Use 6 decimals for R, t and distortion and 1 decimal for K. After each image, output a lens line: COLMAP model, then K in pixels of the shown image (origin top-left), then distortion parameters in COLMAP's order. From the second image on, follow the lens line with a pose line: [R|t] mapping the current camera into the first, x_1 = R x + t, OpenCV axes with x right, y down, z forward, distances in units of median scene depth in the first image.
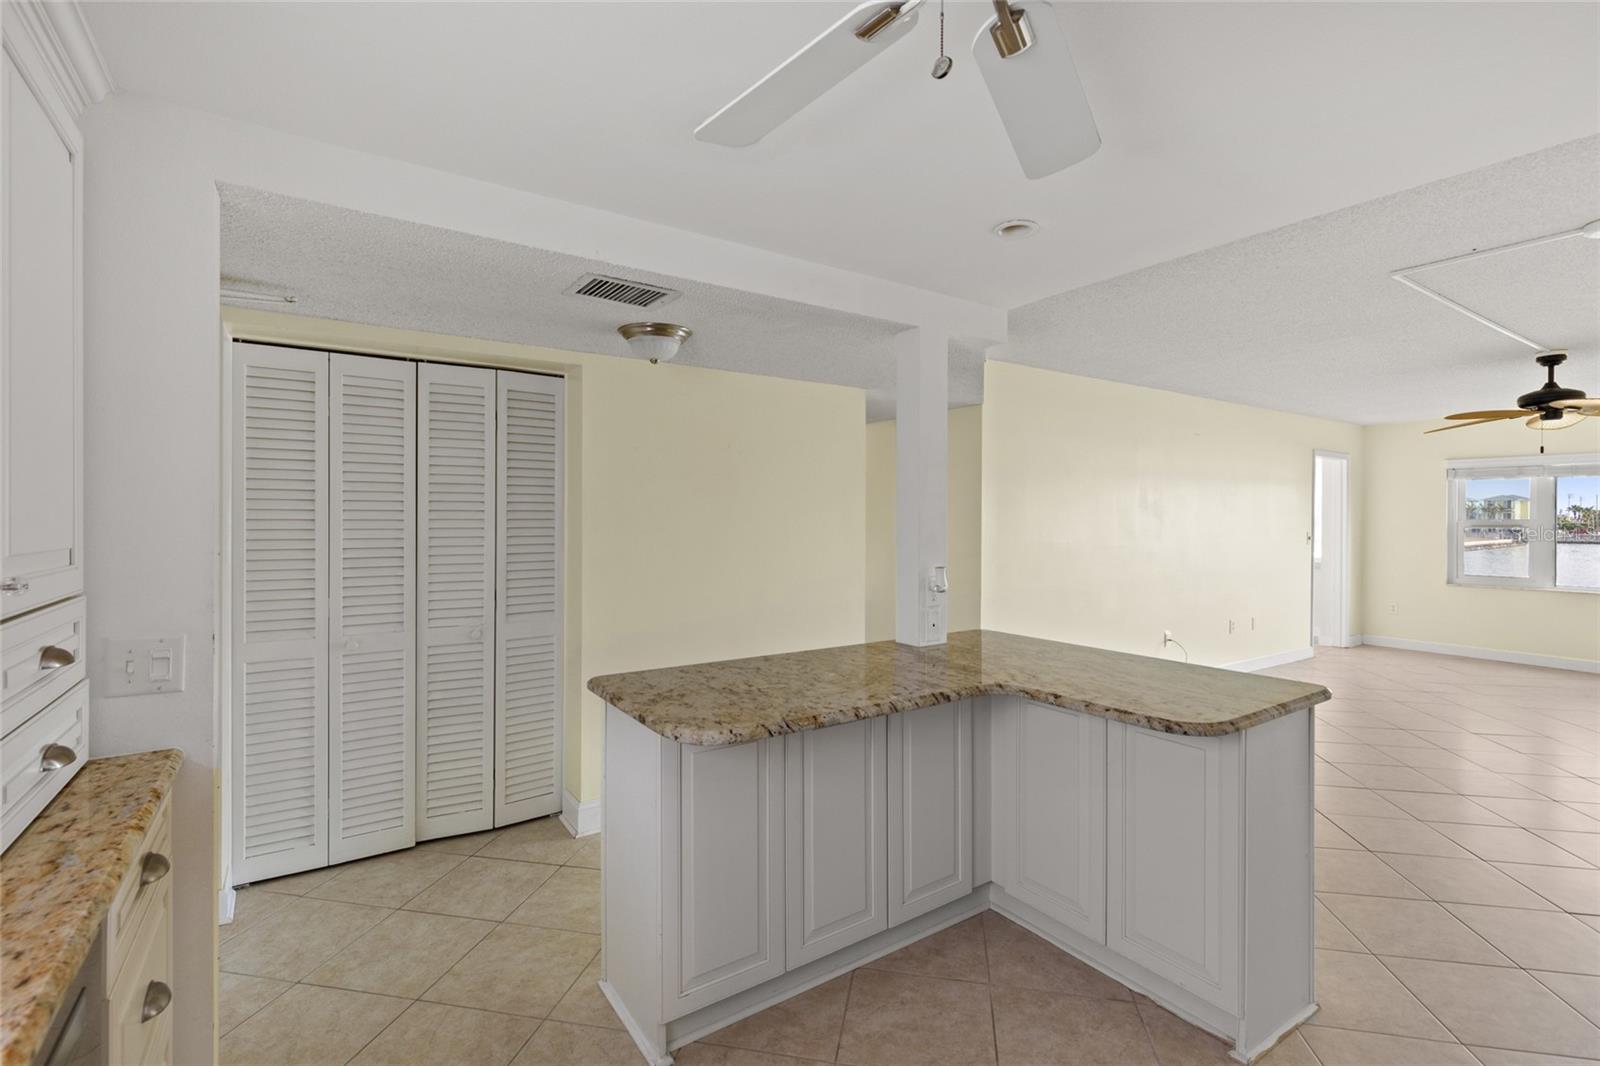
lens RADIAL K [[721.8, 0, 802.6], [0, 721.8, 521.5], [0, 0, 1]] dist [0.008989, -0.001324]
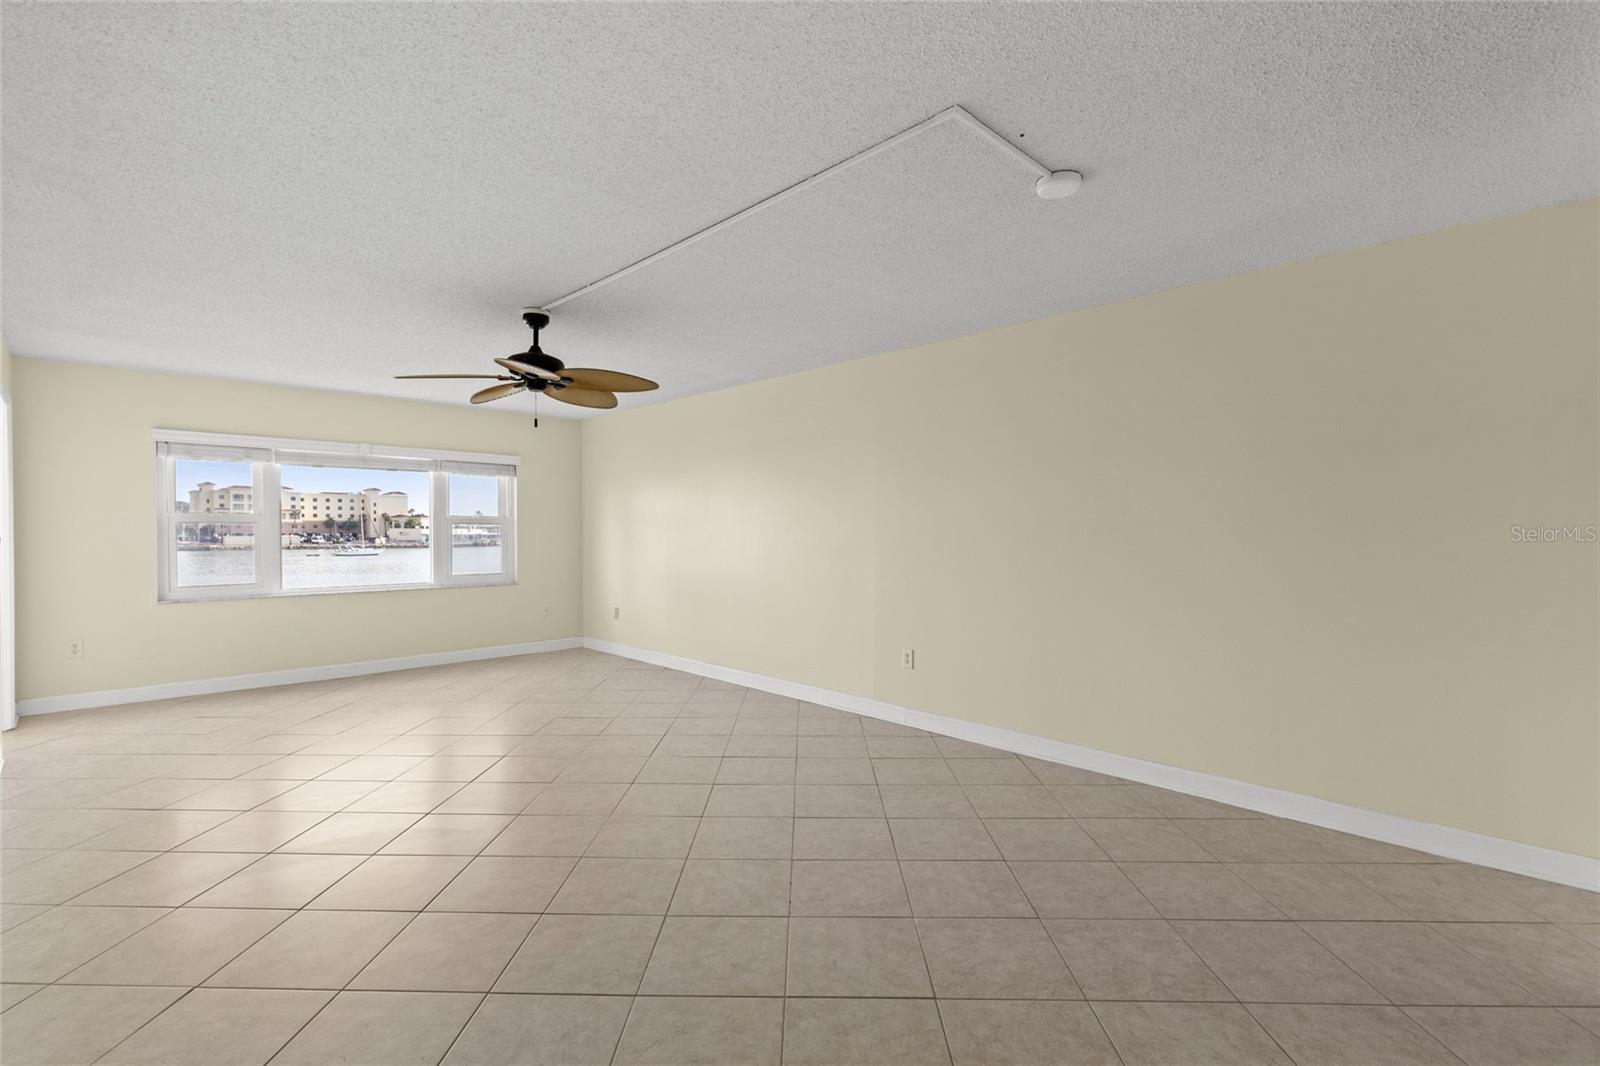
lens RADIAL K [[721.8, 0, 807.2], [0, 721.8, 540.4], [0, 0, 1]] dist [0.008989, -0.001324]
pose [[-0.179264, -0.018248, 0.983632, 0.071430], [0.005317, 0.999795, 0.019517, 0.014743], [-0.983787, 0.008729, -0.179130, 0.502506]]
